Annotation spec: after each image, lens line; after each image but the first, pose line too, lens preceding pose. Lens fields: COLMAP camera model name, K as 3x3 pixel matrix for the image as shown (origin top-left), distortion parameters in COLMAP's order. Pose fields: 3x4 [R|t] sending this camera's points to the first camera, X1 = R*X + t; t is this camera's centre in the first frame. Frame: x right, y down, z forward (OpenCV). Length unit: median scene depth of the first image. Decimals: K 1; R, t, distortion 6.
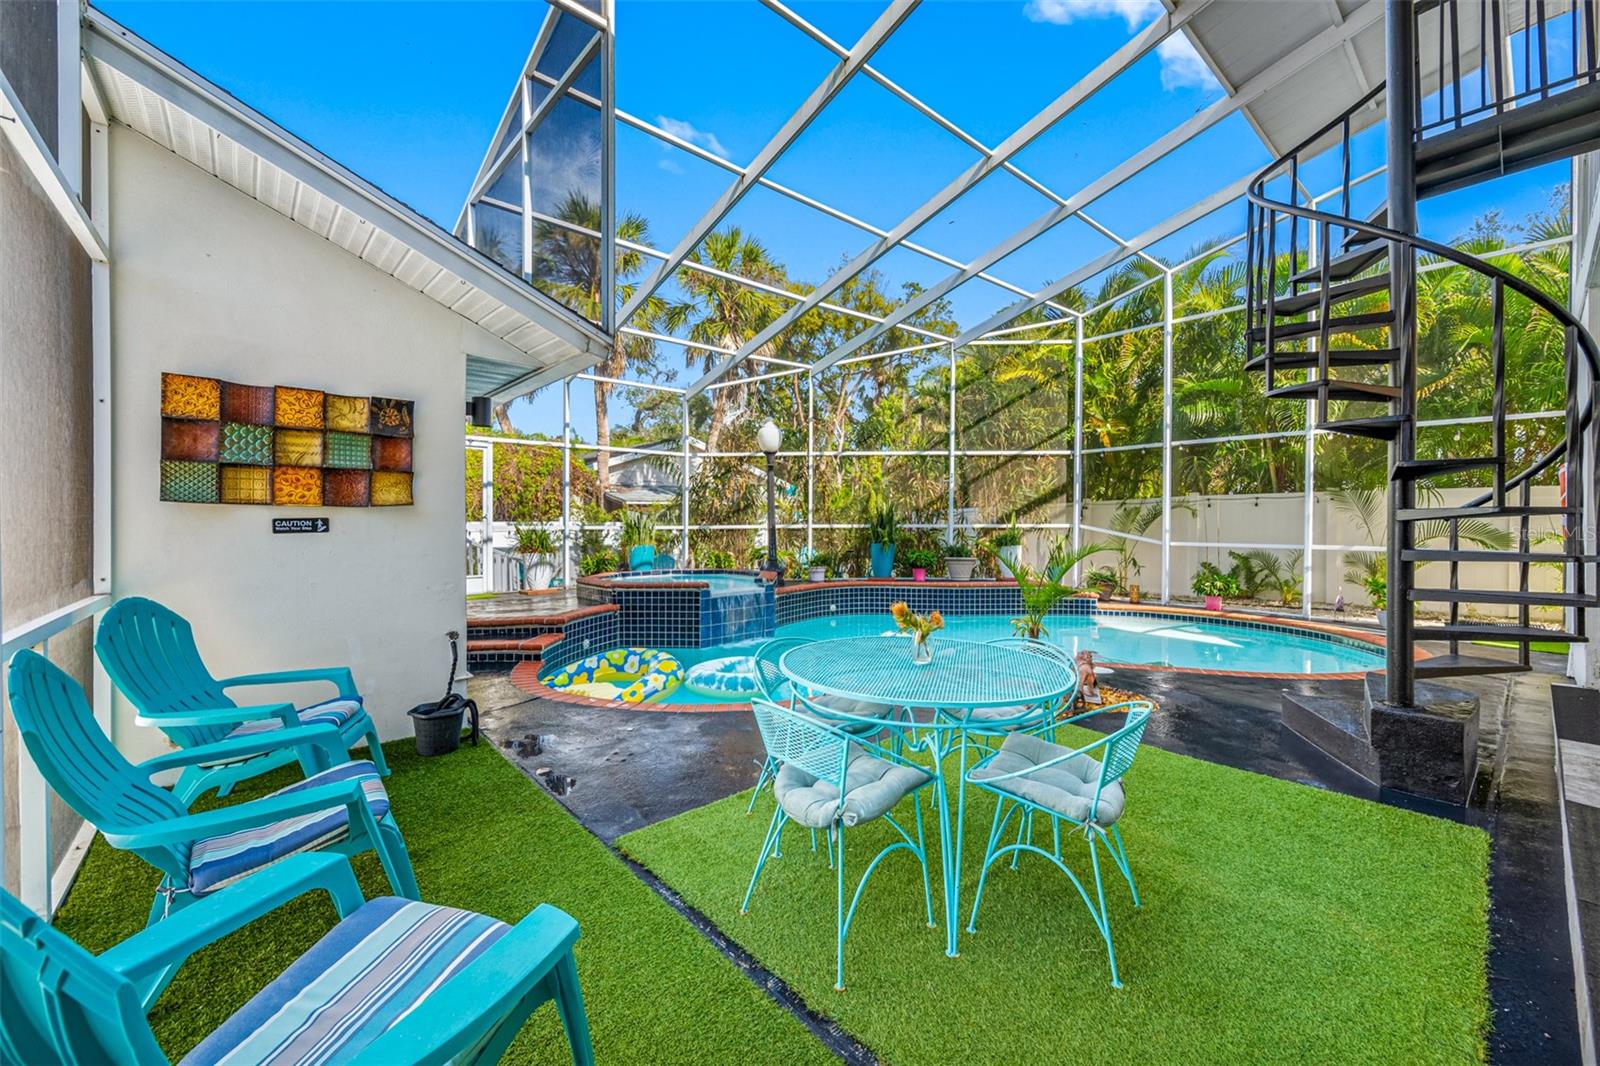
lens RADIAL K [[638.7, 0, 803.4], [0, 638.7, 519.3], [0, 0, 1]] dist [-0.002958, -0.000096]
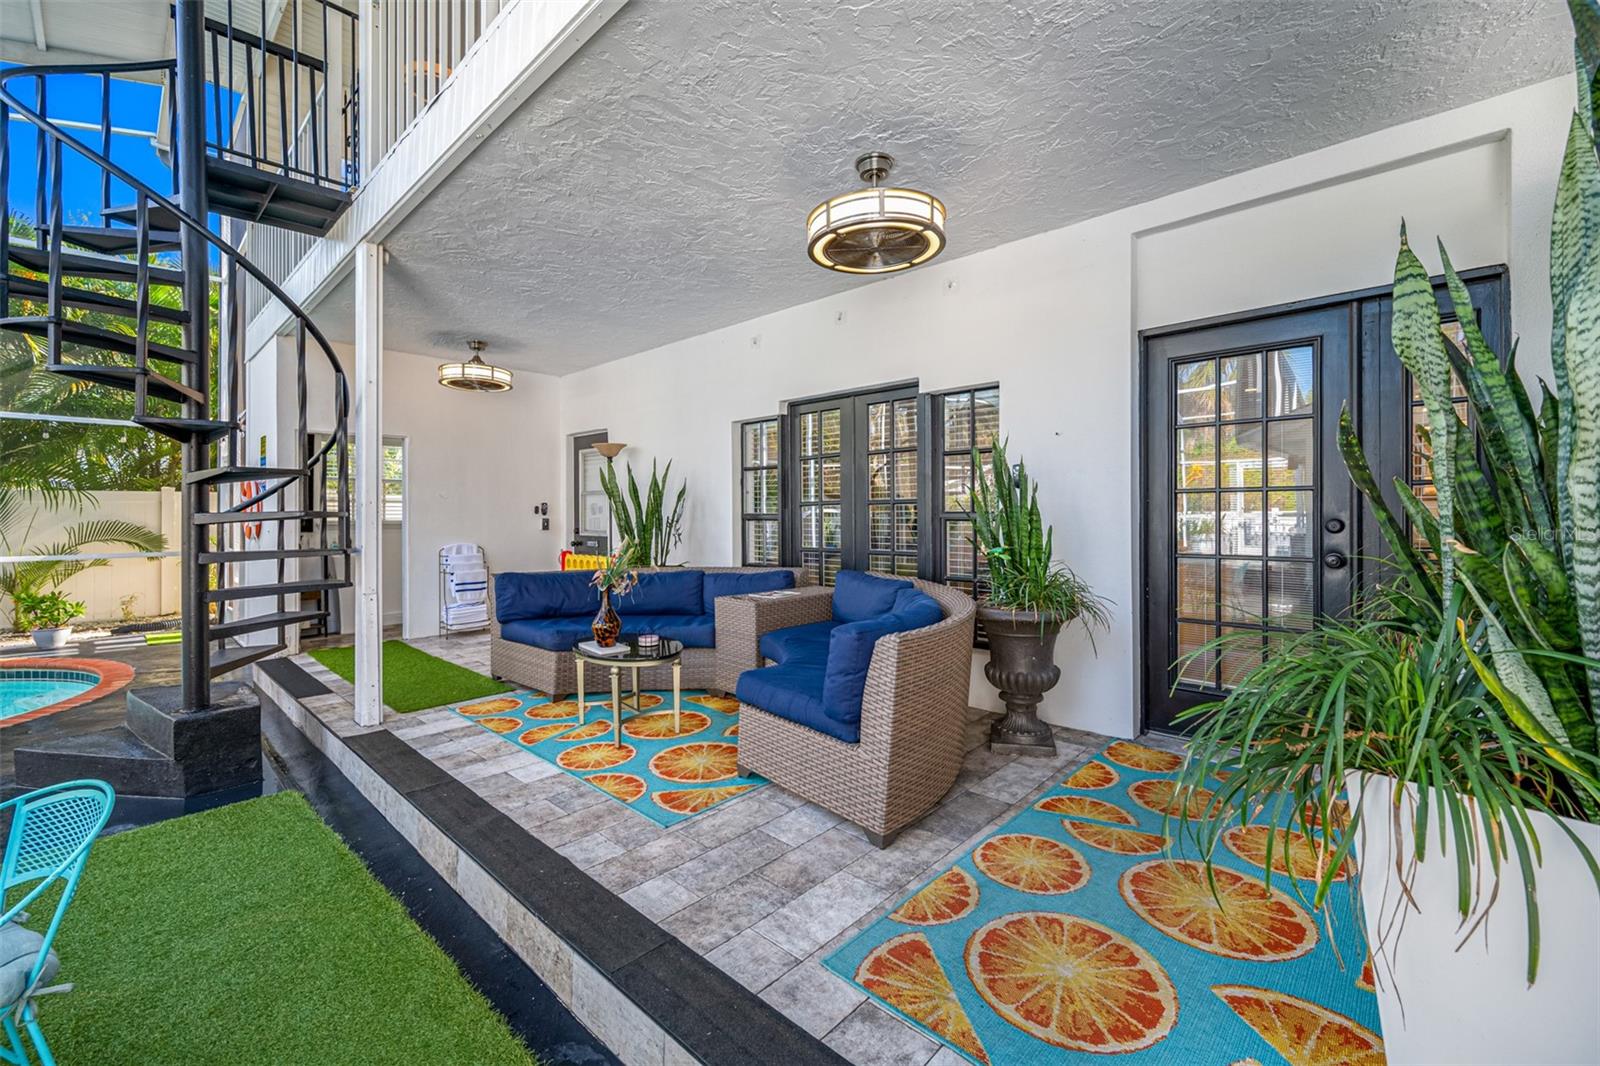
lens RADIAL K [[638.7, 0, 799.4], [0, 638.7, 519.4], [0, 0, 1]] dist [-0.002958, -0.000096]
pose [[-0.091132, -0.008110, 0.995806, -0.143445], [0.015017, 0.999842, 0.009518, -0.001119], [-0.995726, 0.015821, -0.090996, 0.150136]]
